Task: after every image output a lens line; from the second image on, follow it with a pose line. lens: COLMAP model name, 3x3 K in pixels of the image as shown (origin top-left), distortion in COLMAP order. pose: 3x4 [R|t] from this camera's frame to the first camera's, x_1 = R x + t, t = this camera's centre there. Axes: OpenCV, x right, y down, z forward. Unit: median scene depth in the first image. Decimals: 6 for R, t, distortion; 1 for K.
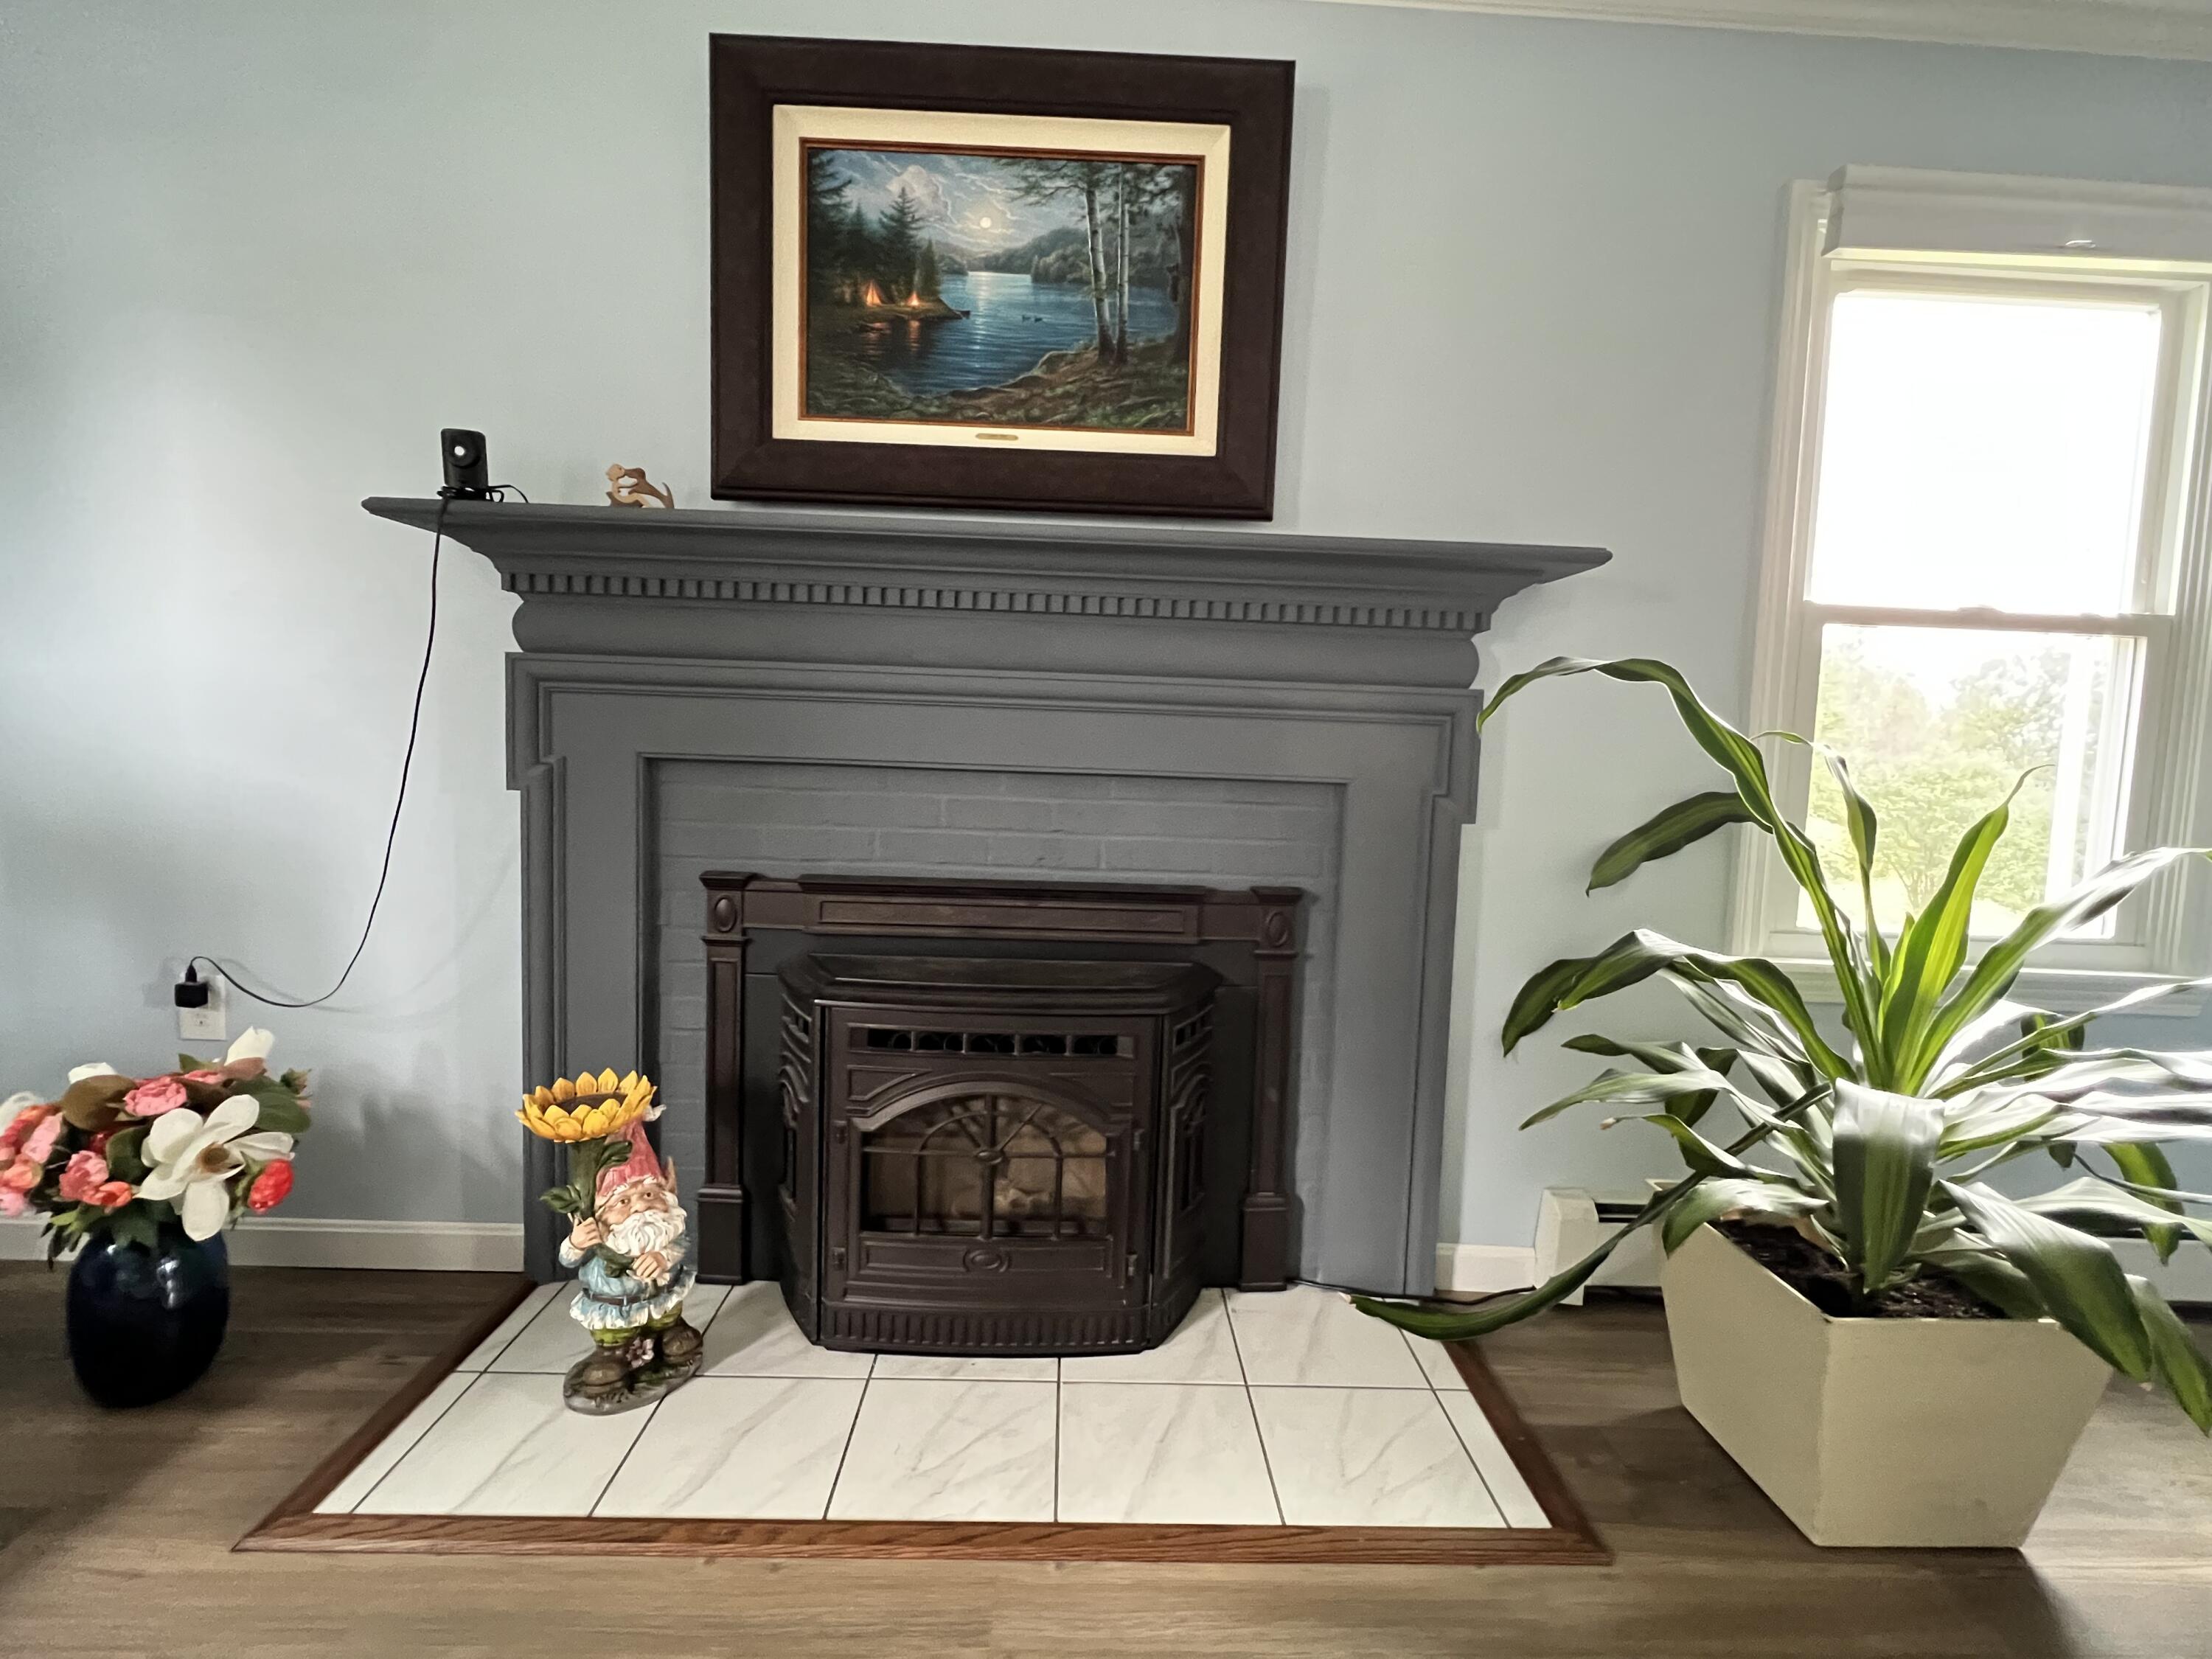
lens RADIAL K [[971.8, 0, 1102.0], [0, 971.8, 823.2], [0, 0, 1]] dist [0.000360, 0.000546]
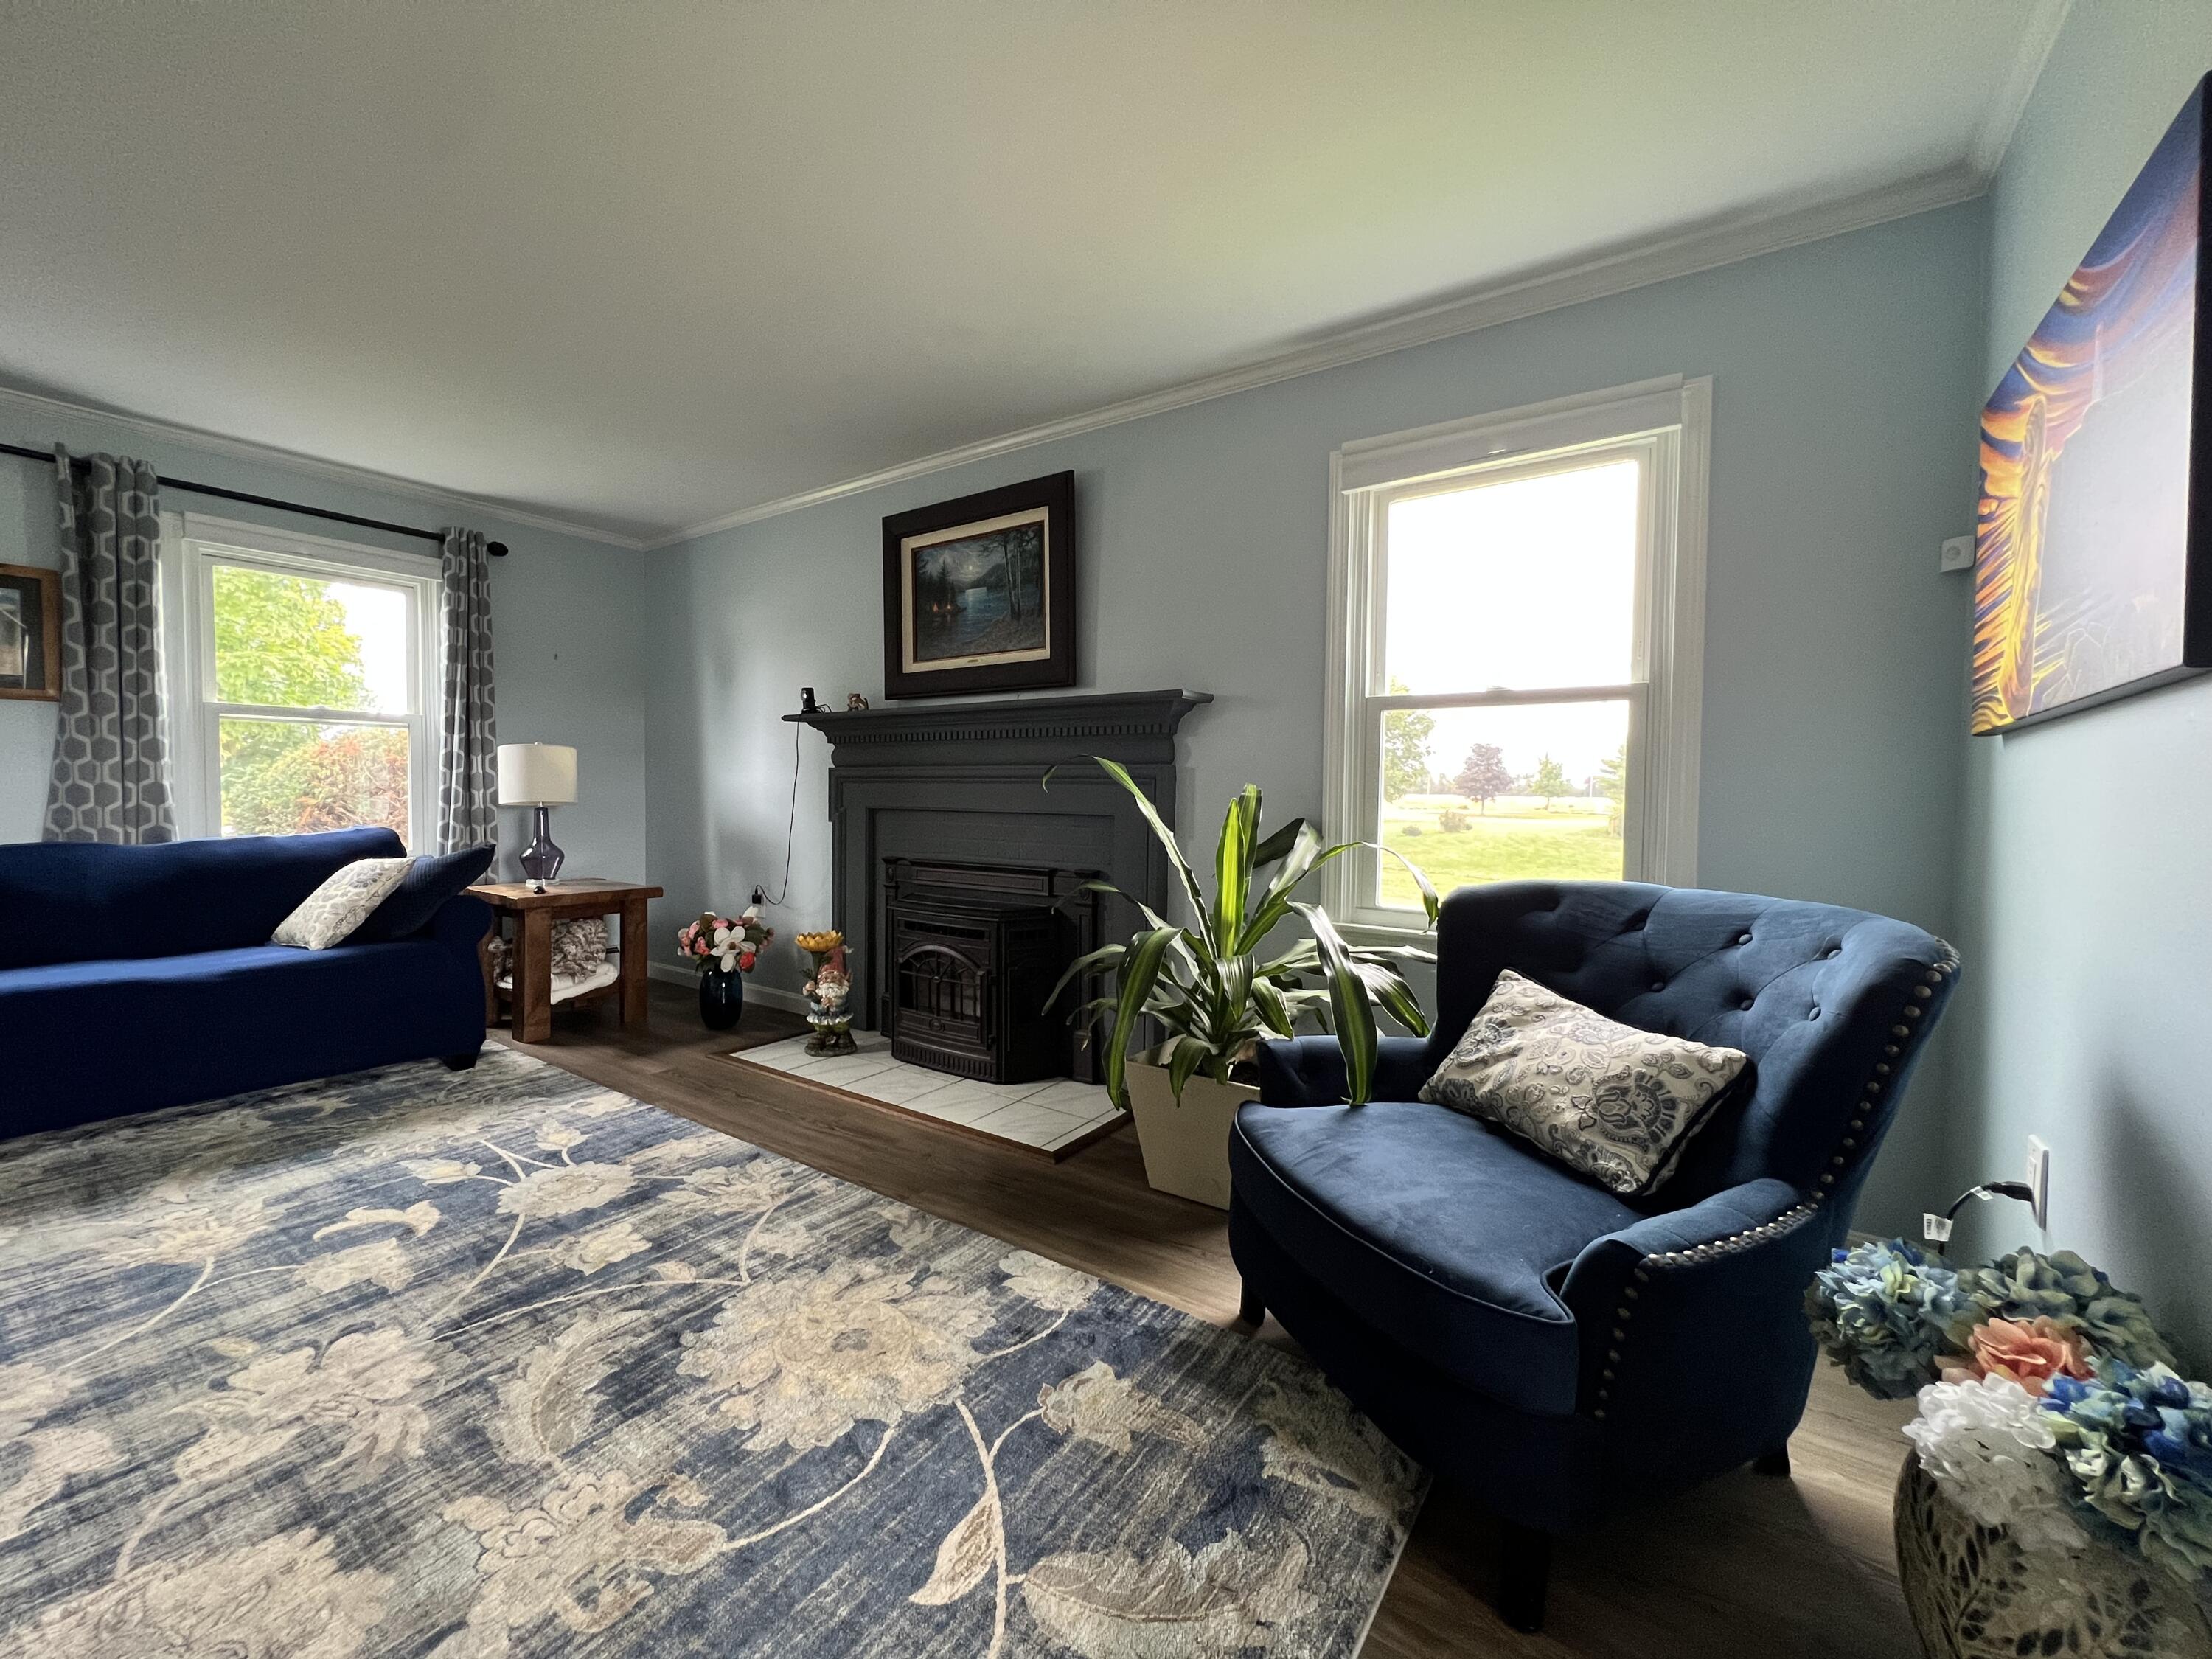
lens RADIAL K [[891.8, 0, 1095.4], [0, 891.8, 828.1], [0, 0, 1]] dist [0.007443, -0.000646]
pose [[0.805537, -0.002996, -0.592539, 1.334819], [-0.029885, 0.998509, -0.045676, 0.068077], [0.591792, 0.054501, 0.804246, -0.456230]]
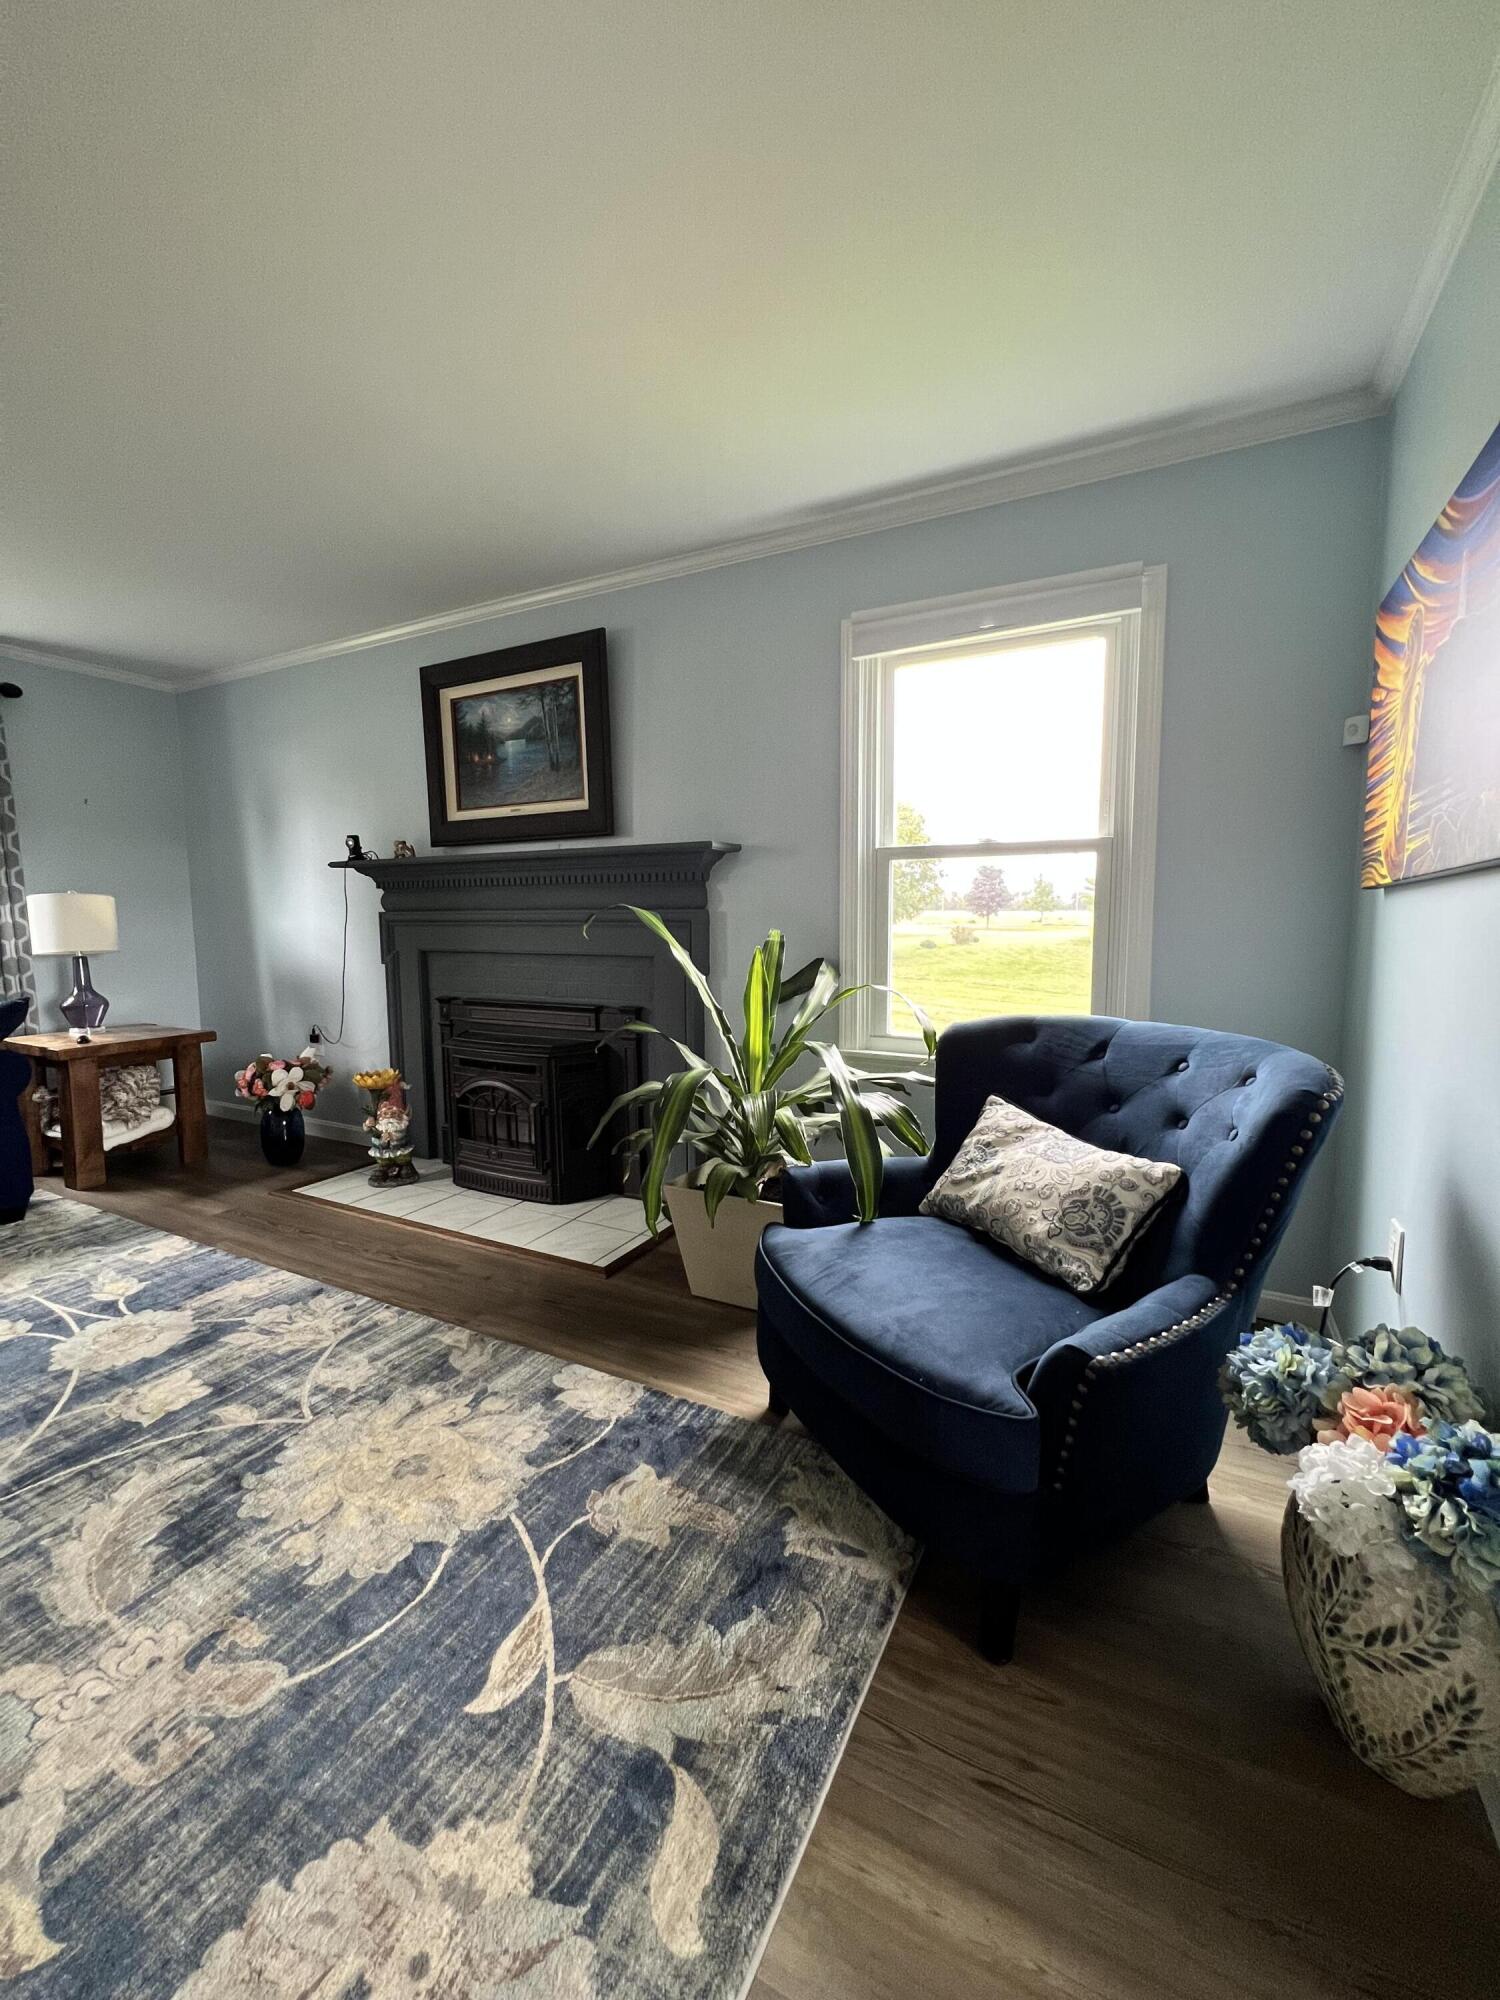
lens RADIAL K [[806.4, 0, 747.9], [0, 806.4, 1000.6], [0, 0, 1]] dist [0.007443, -0.000646]
pose [[0.871201, 0.011269, -0.490798, 1.347809], [-0.002230, 0.999817, 0.018999, 0.021270], [0.490922, -0.015457, 0.871066, -0.425553]]
